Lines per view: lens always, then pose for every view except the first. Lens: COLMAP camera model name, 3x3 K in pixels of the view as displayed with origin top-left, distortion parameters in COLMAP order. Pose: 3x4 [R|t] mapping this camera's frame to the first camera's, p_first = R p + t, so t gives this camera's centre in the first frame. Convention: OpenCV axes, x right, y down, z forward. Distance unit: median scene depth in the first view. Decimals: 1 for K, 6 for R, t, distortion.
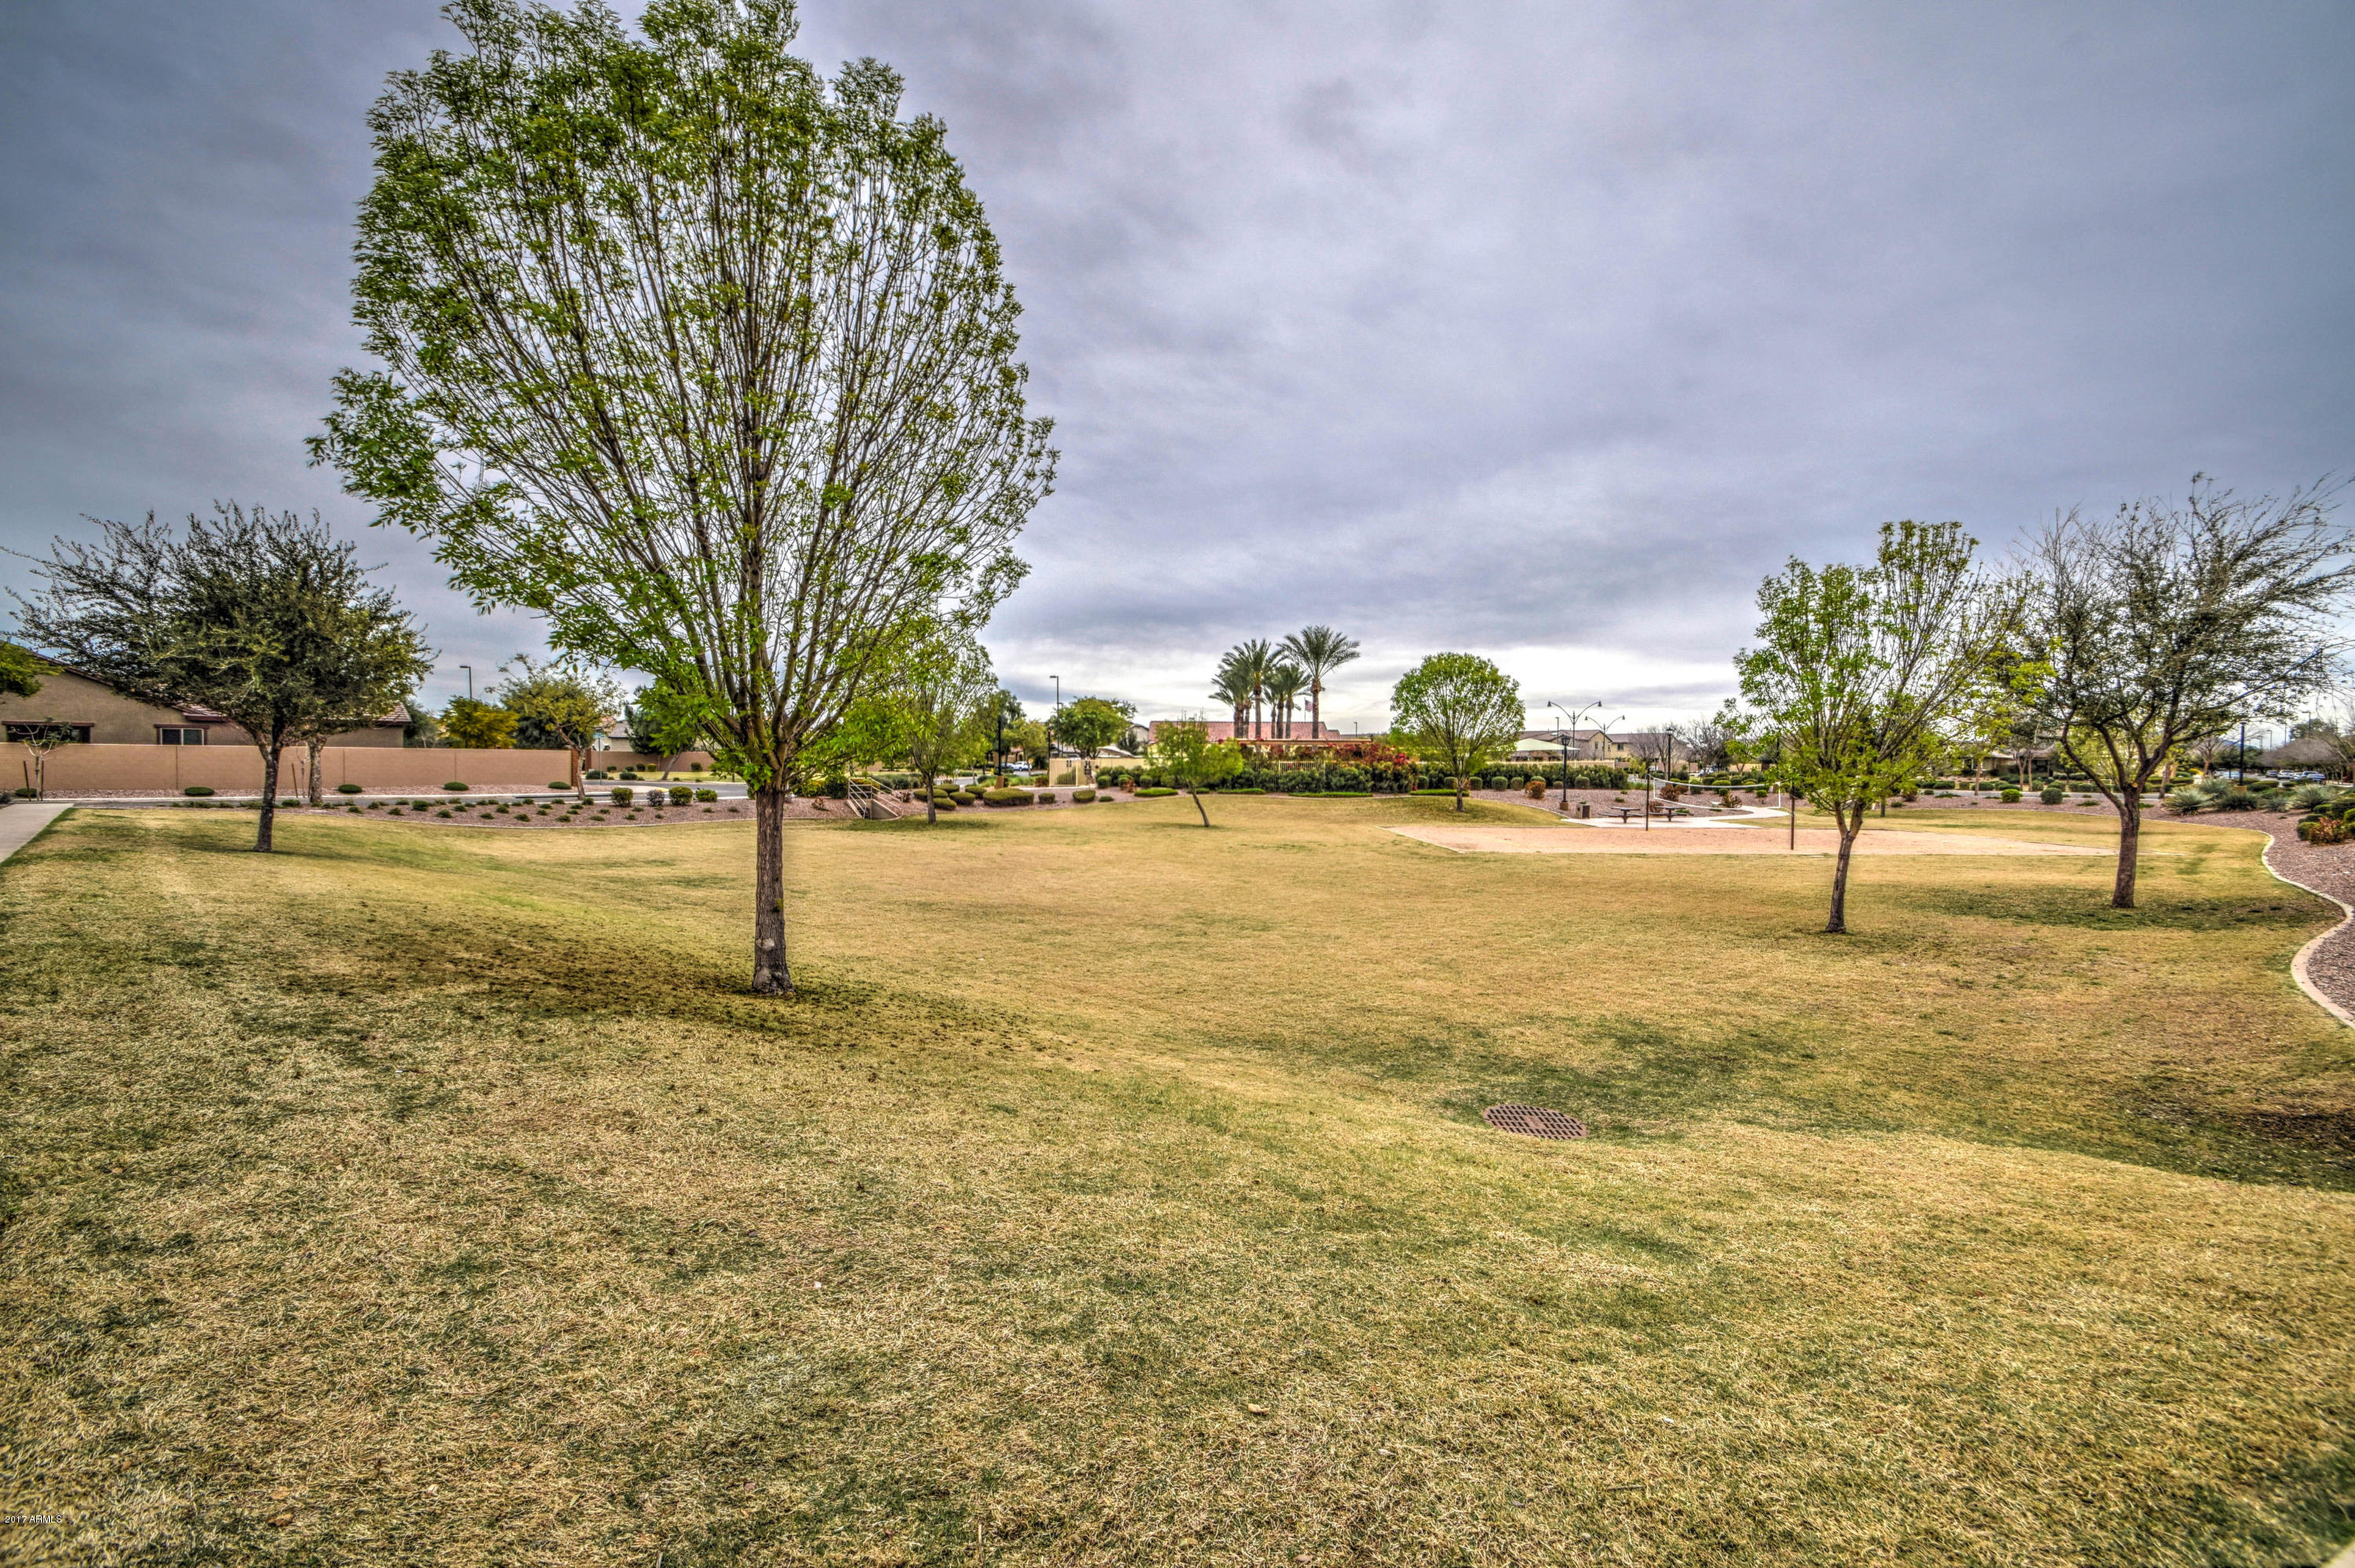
lens RADIAL K [[1057.1, 0, 1171.0], [0, 1057.1, 792.1], [0, 0, 1]] dist [0.007542, -0.014196]
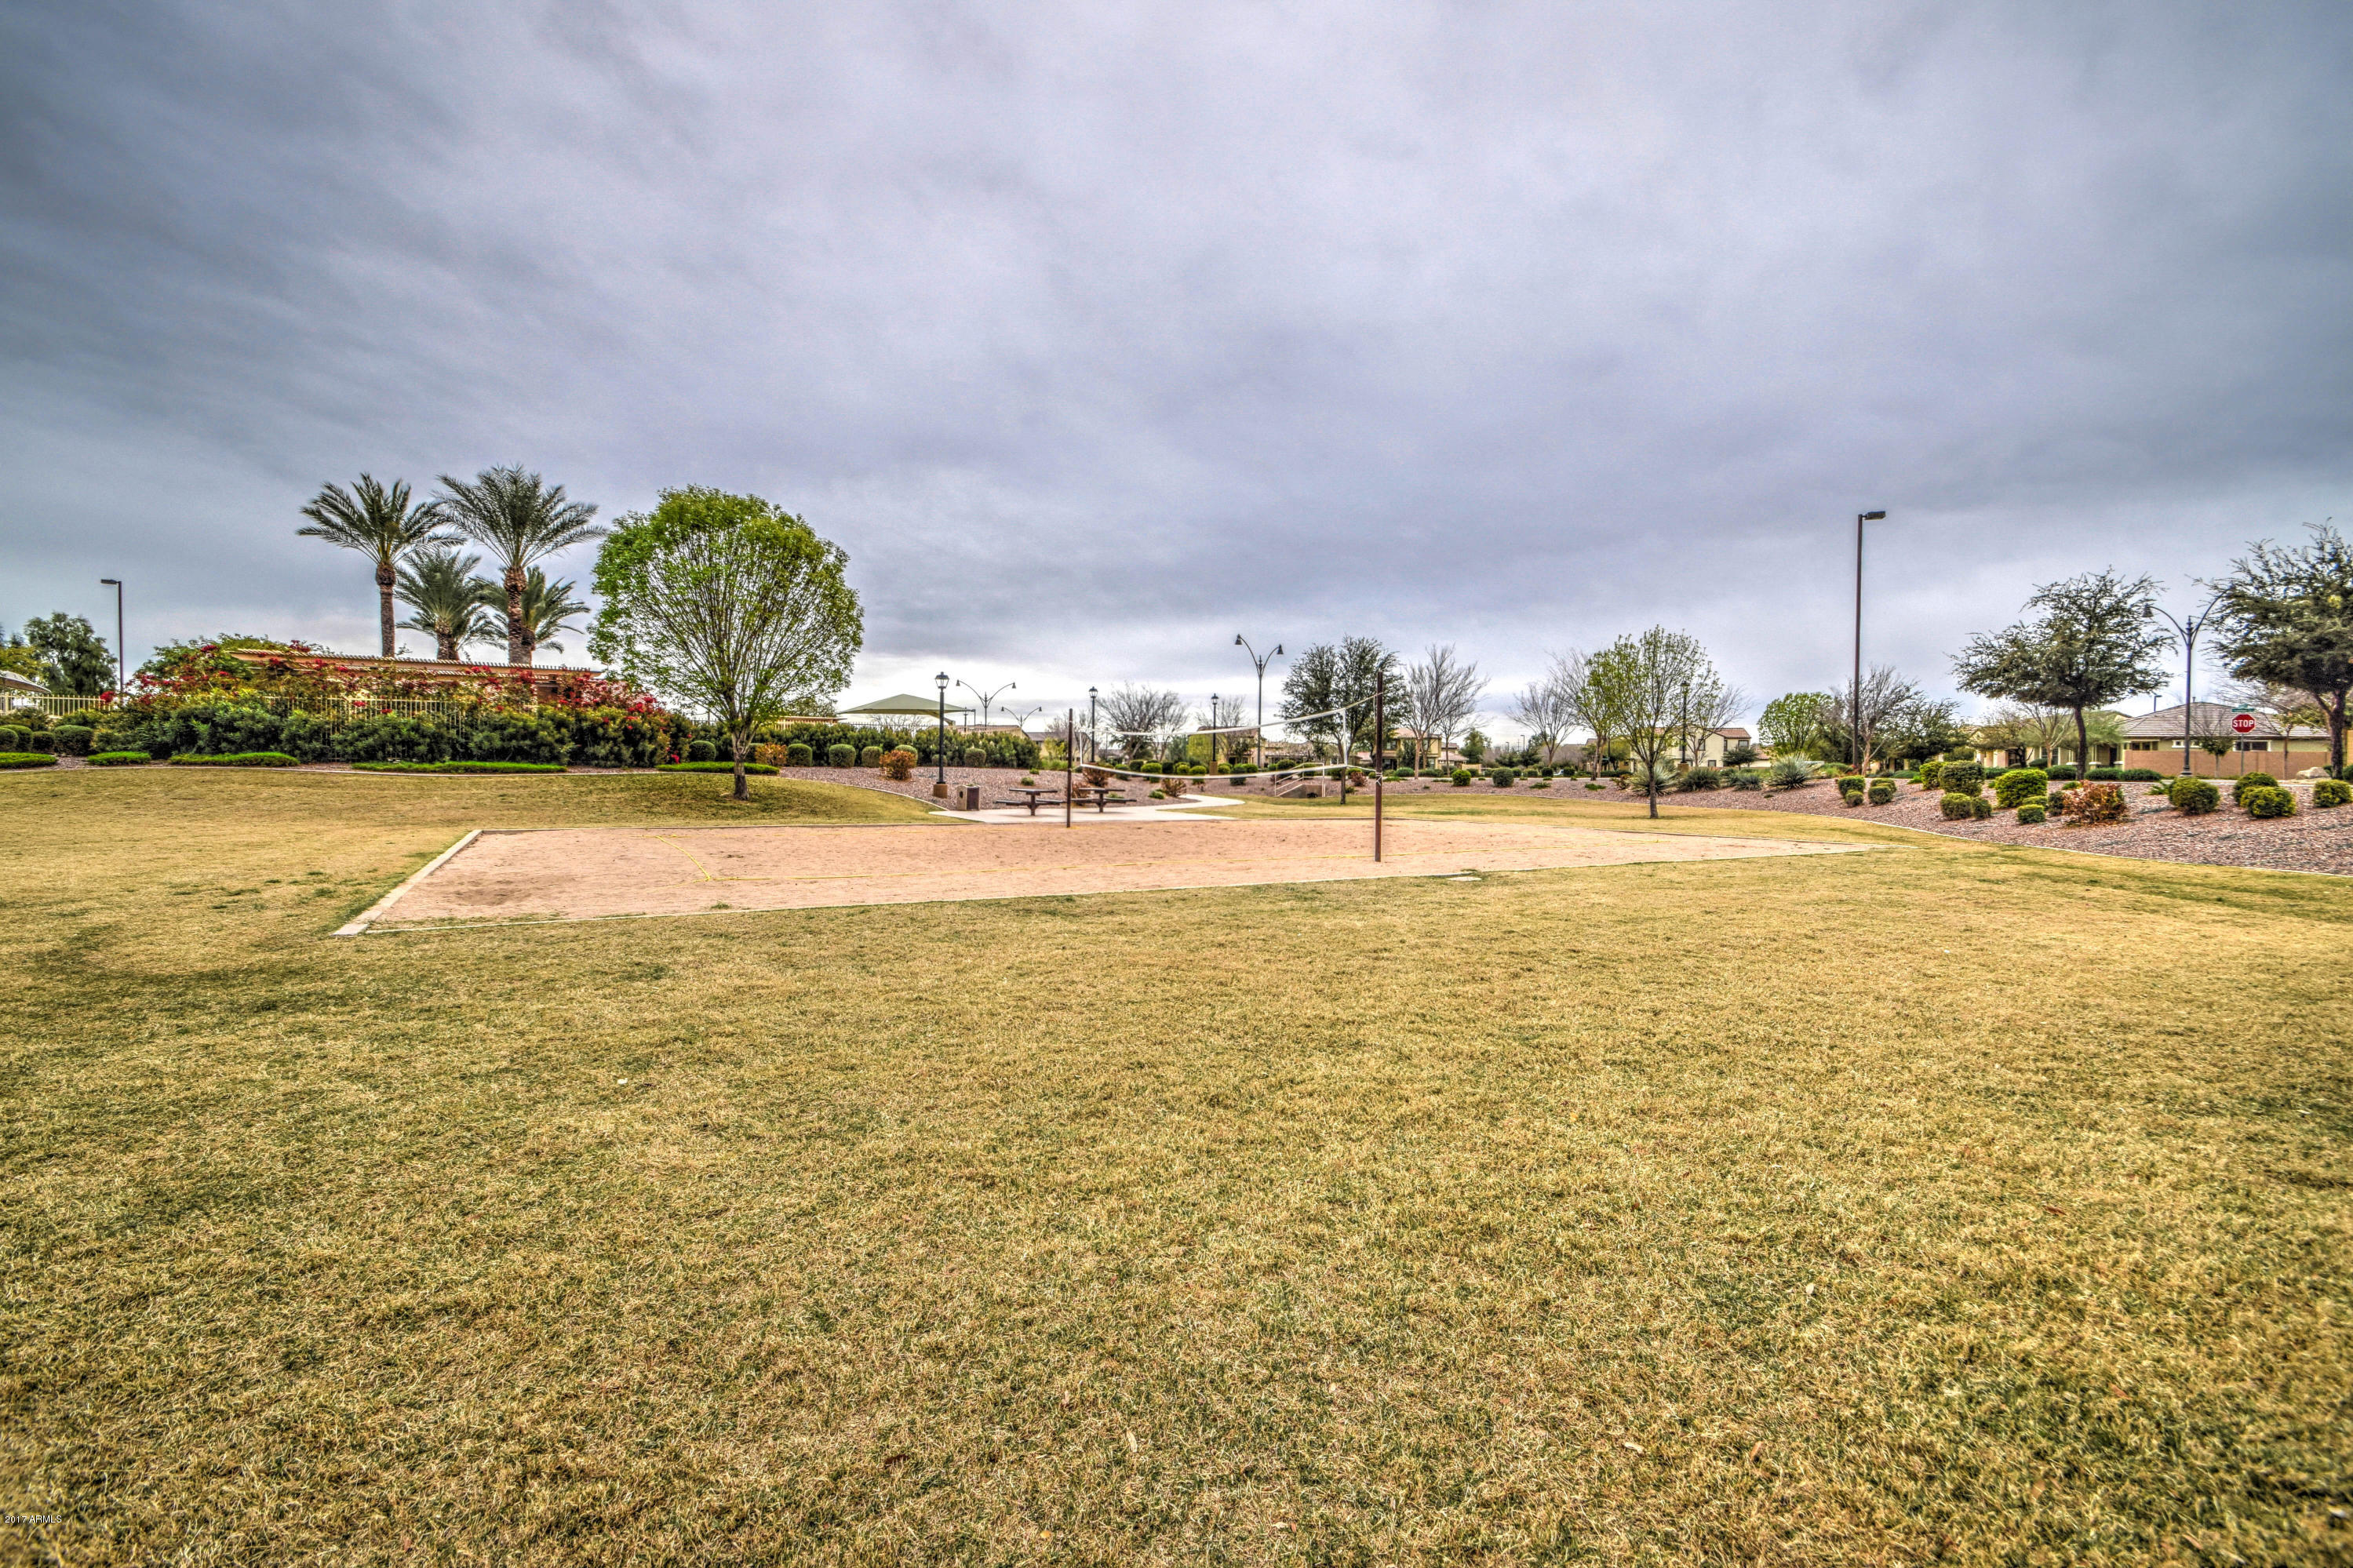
lens RADIAL K [[1056.2, 0, 1170.0], [0, 1056.2, 792.1], [0, 0, 1]] dist [0.007542, -0.014196]
pose [[0.864447, -0.000113, 0.502723, 0.183837], [0.001602, 0.999996, -0.002531, 0.015078], [-0.502721, 0.002993, 0.864444, 0.419630]]
